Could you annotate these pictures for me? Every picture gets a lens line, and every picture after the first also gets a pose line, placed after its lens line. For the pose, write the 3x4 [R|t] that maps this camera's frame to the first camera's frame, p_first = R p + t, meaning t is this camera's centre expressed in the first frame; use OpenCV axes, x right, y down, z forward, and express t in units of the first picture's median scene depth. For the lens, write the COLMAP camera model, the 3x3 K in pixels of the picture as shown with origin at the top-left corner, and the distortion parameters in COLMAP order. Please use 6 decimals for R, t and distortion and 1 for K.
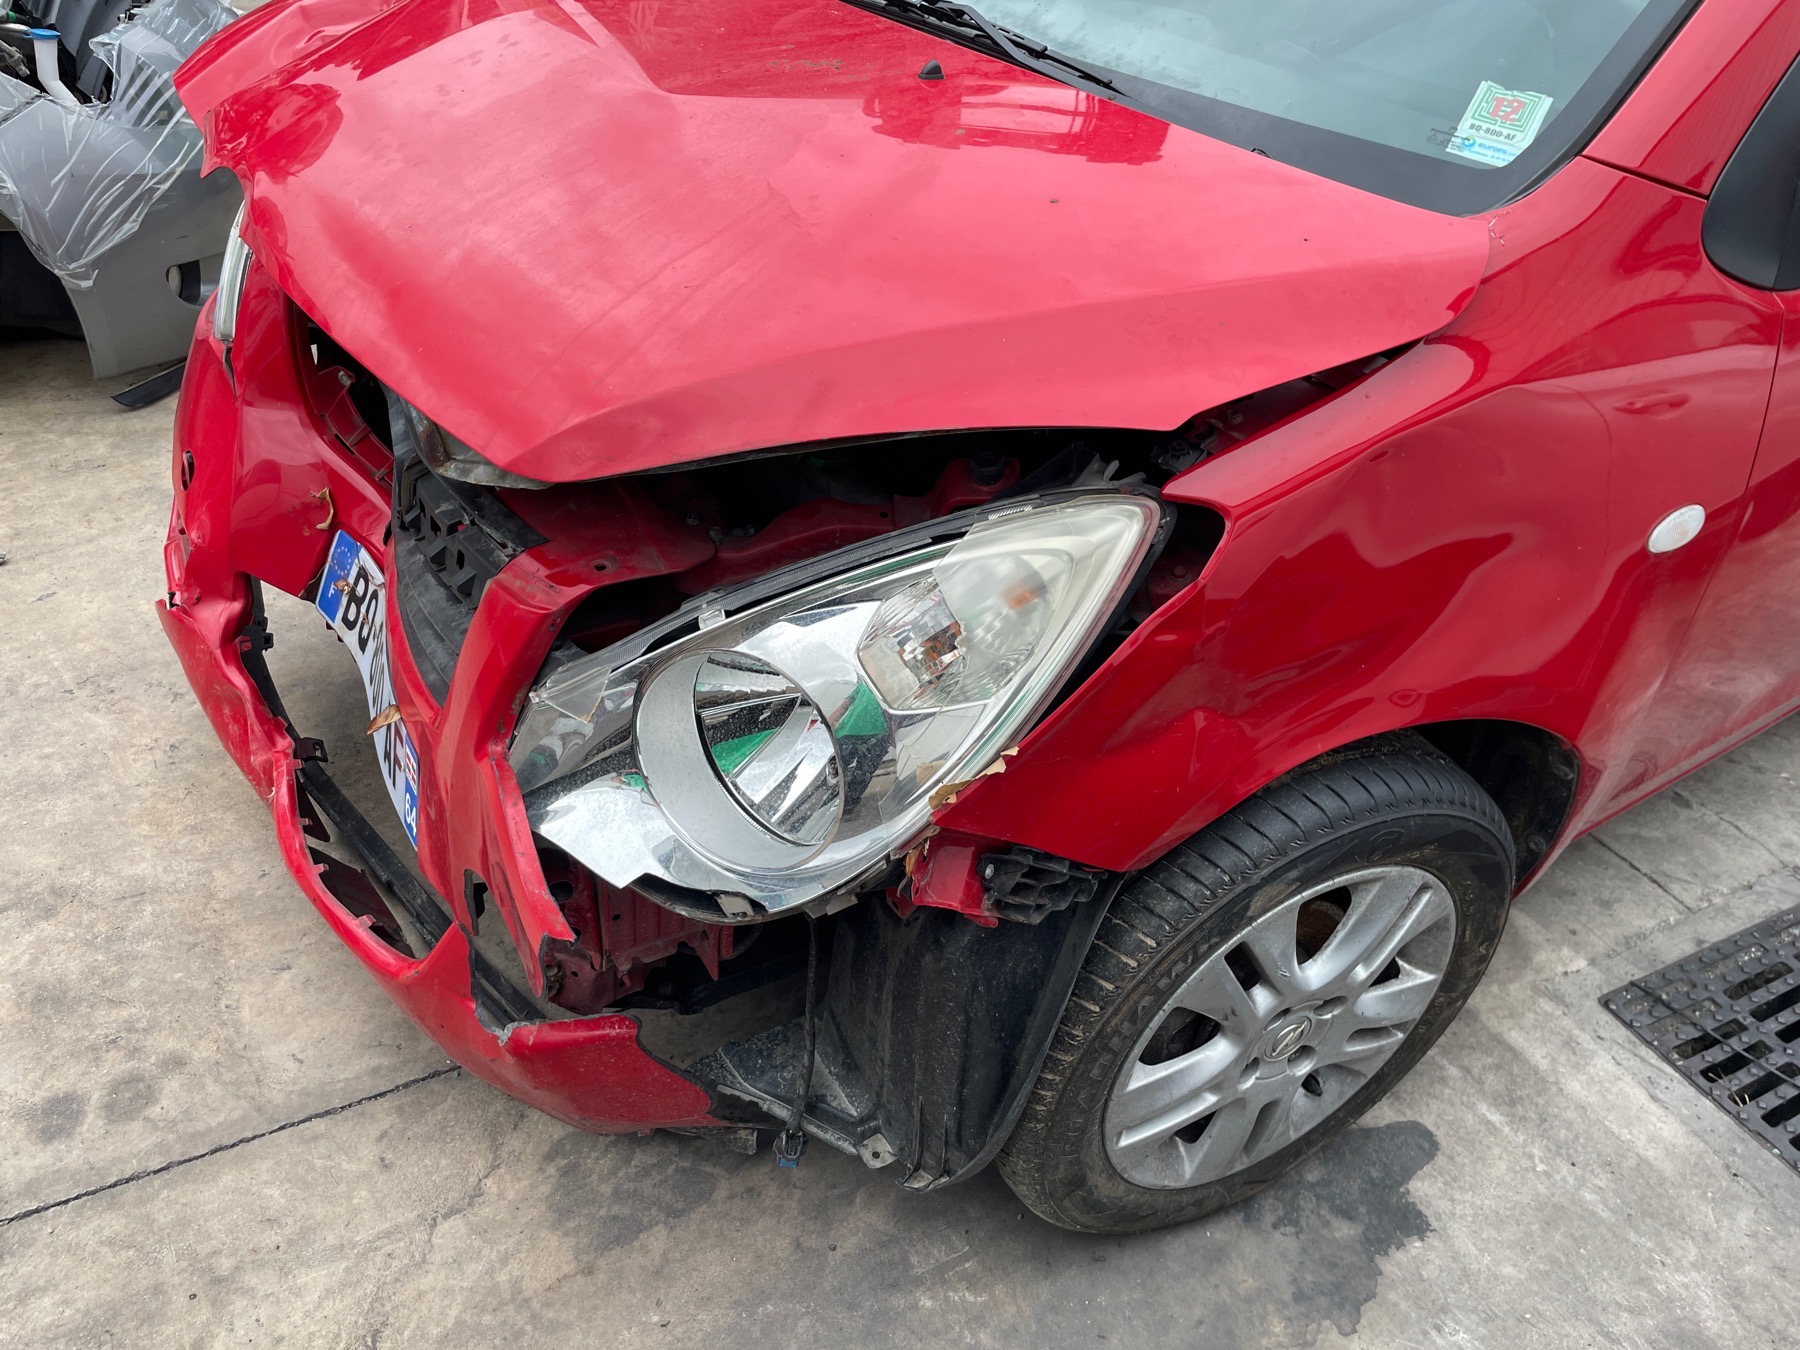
lens RADIAL K [[1359.7, 0, 895.1], [0, 1359.7, 654.2], [0, 0, 1]] dist [0.089421, -0.124886]
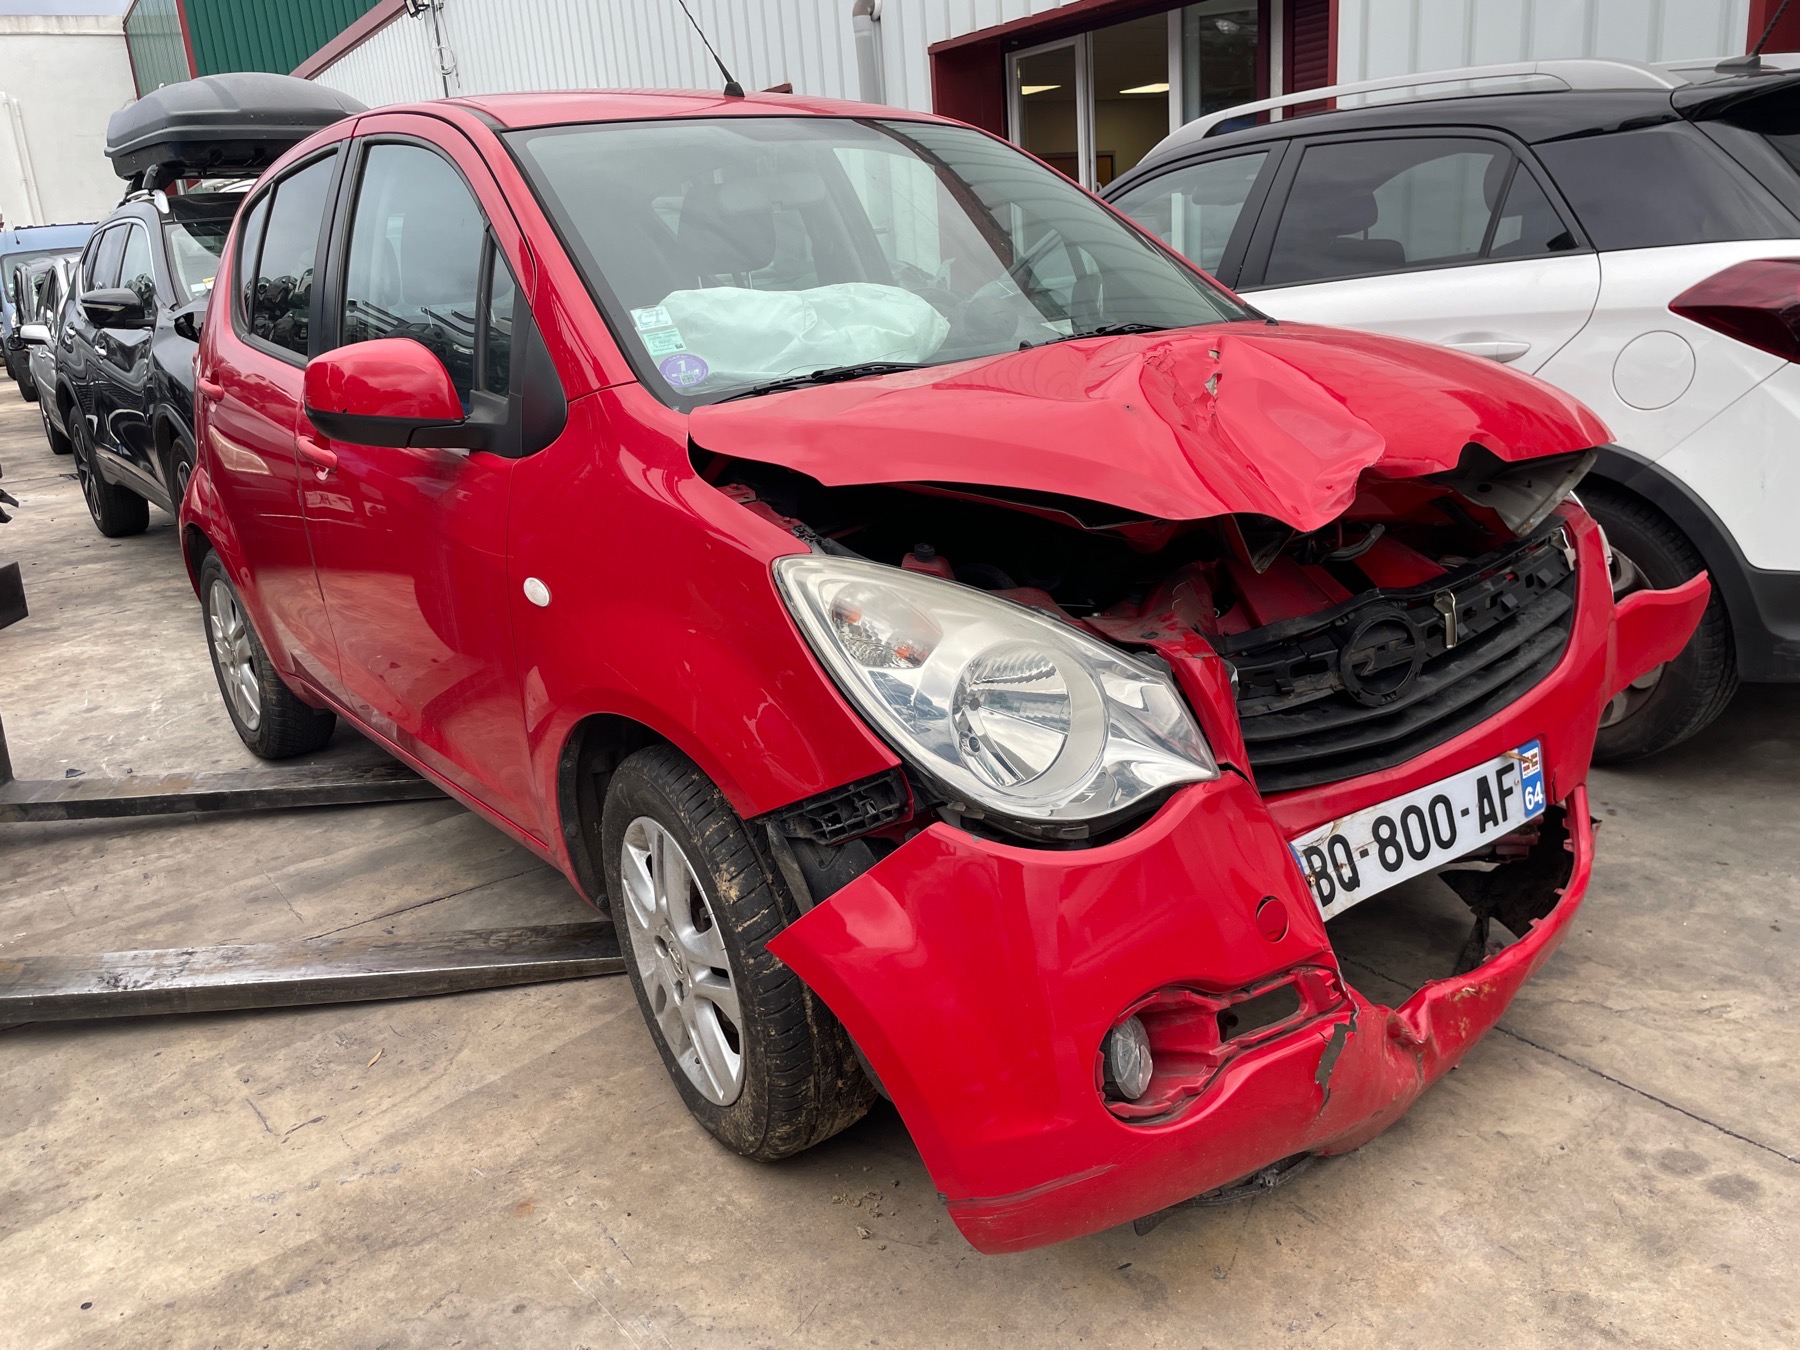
lens RADIAL K [[1359.7, 0, 898.0], [0, 1359.7, 681.4], [0, 0, 1]] dist [0.089421, -0.124886]
pose [[-0.080577, -0.373406, 0.924162, -1.463638], [0.614455, 0.711439, 0.341029, -0.811461], [-0.784827, 0.595335, 0.172115, 1.086101]]
